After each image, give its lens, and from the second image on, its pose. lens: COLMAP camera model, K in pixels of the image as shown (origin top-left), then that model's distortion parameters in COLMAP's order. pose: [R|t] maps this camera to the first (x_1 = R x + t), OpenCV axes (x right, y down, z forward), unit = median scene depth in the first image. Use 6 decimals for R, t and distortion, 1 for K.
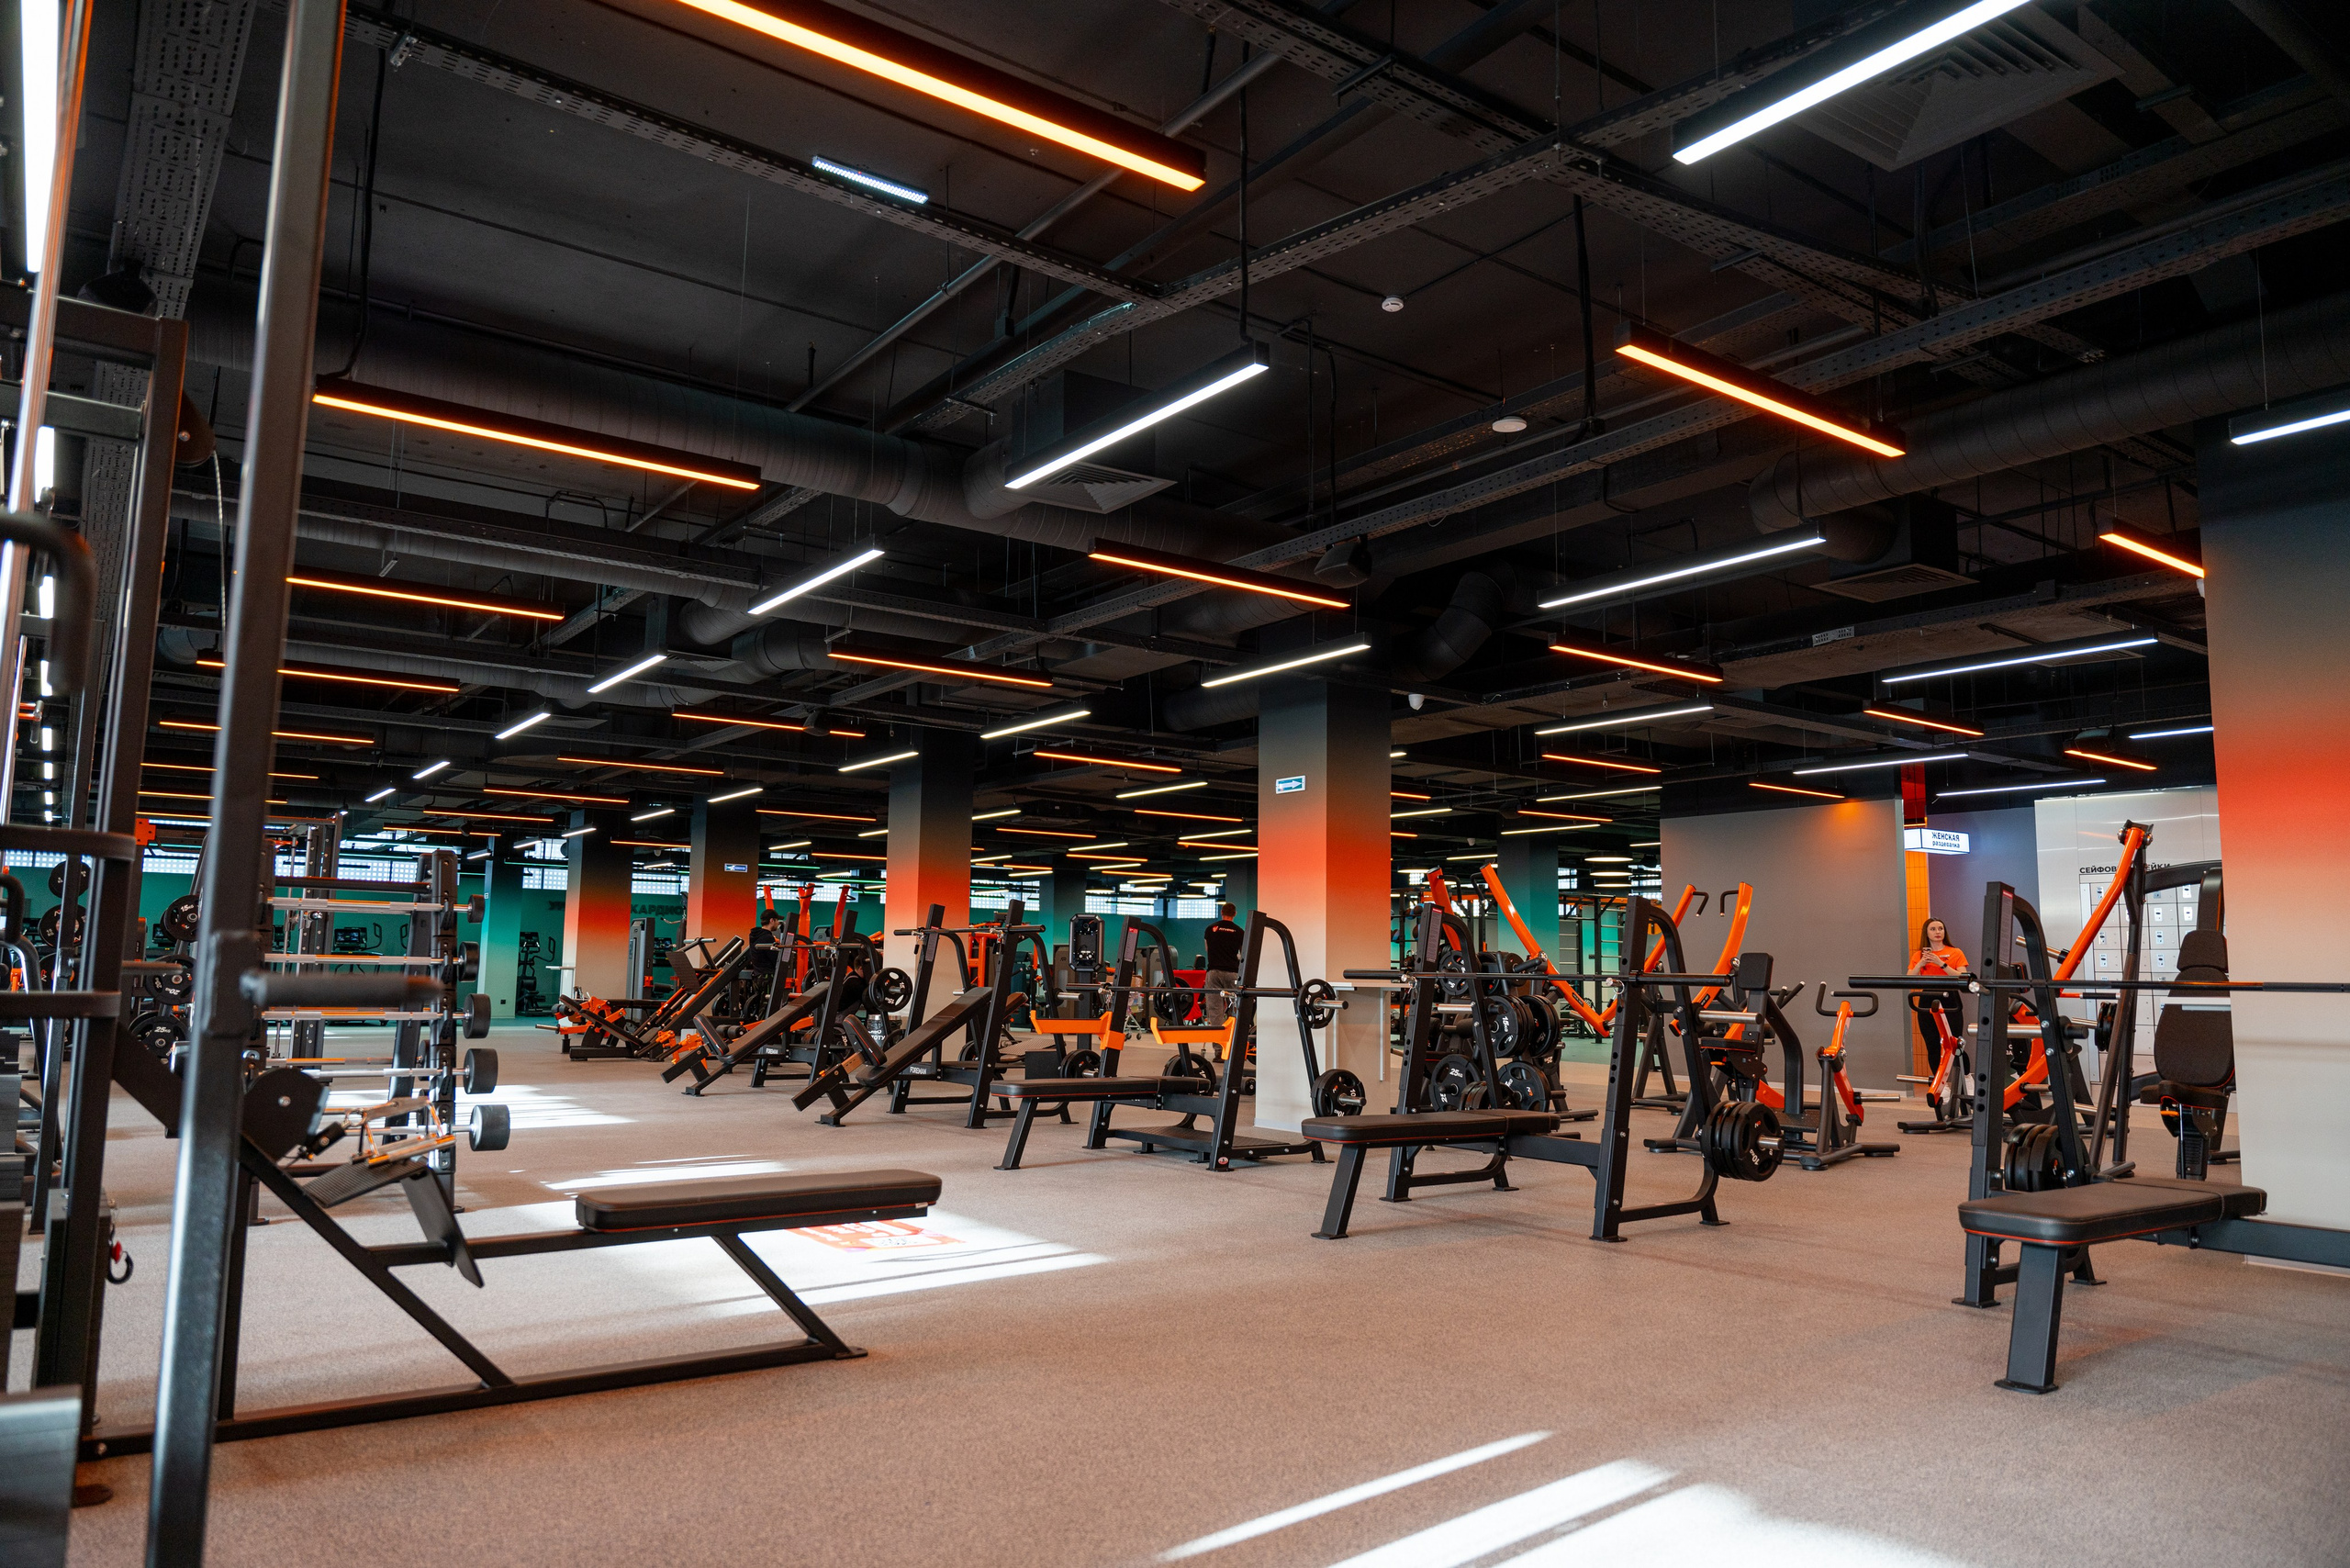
lens RADIAL K [[1582.8, 0, 1175.0], [0, 1582.8, 784.0], [0, 0, 1]] dist [0.000385, -0.105585]
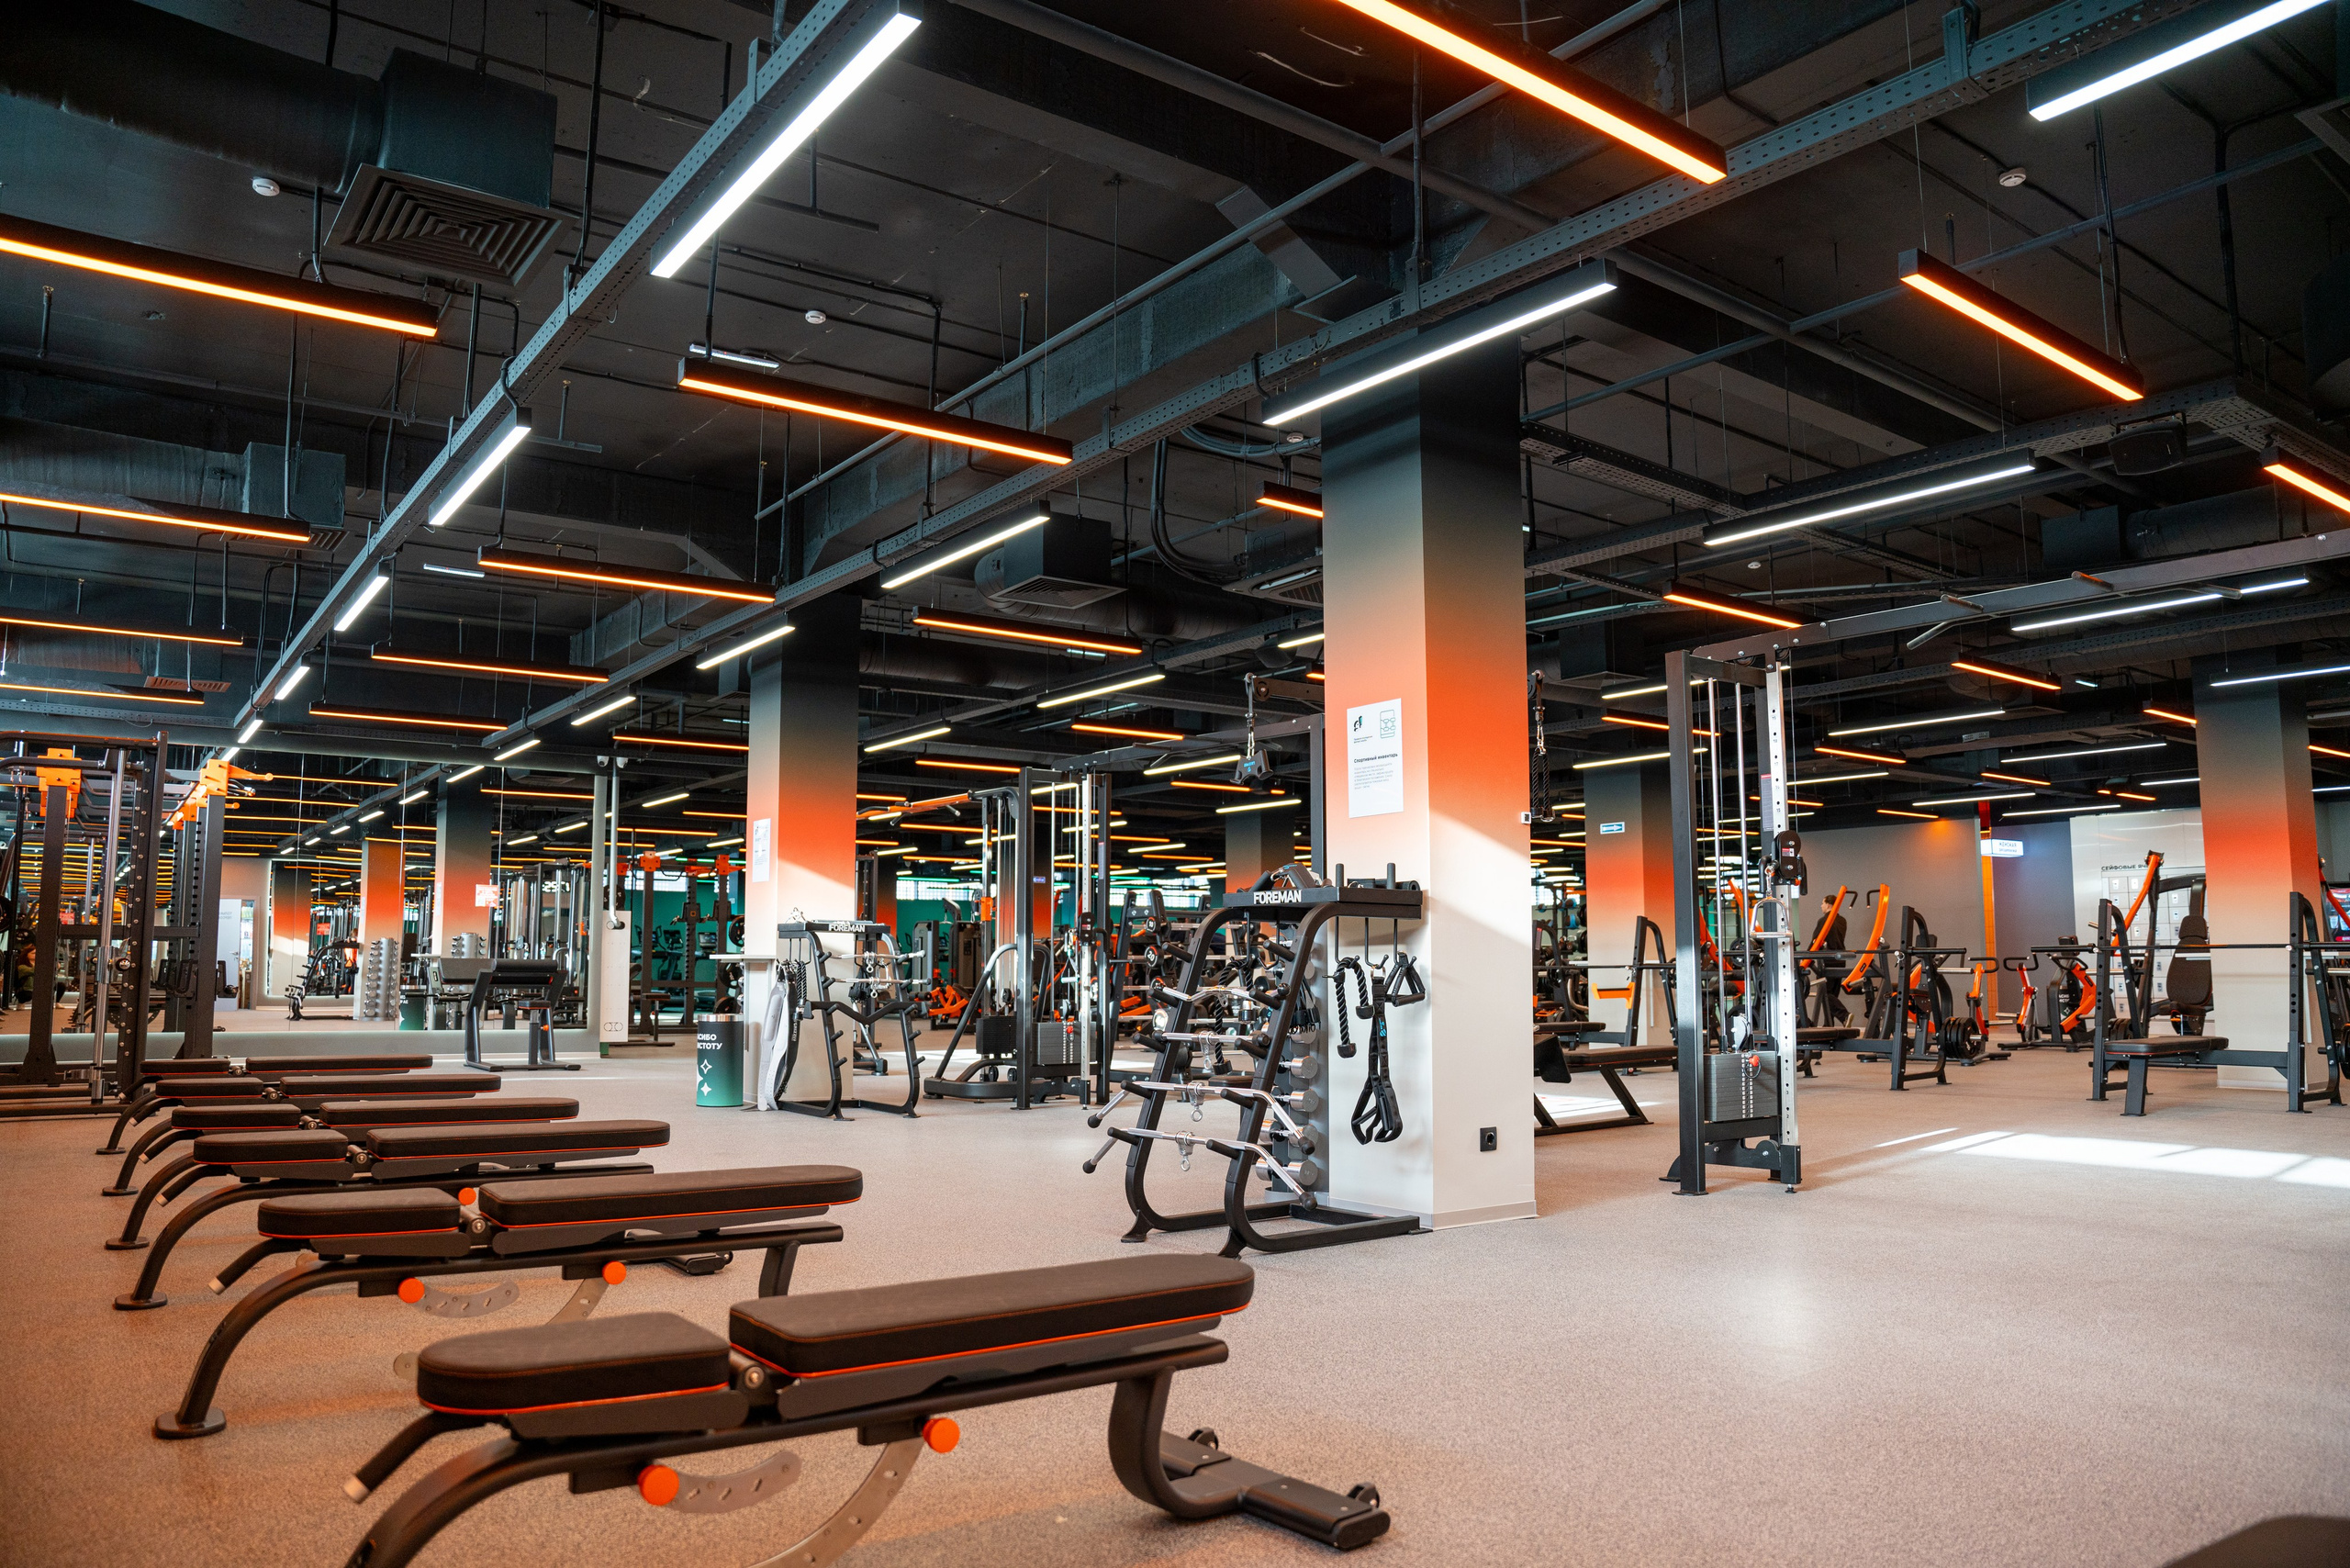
lens RADIAL K [[1618.5, 0, 1170.1], [0, 1618.5, 807.4], [0, 0, 1]] dist [-0.131925, 0.000369]
pose [[0.999853, -0.016240, 0.005454, -0.428969], [0.016100, 0.999565, 0.024716, -0.077290], [-0.005853, -0.024625, 0.999680, -0.607983]]
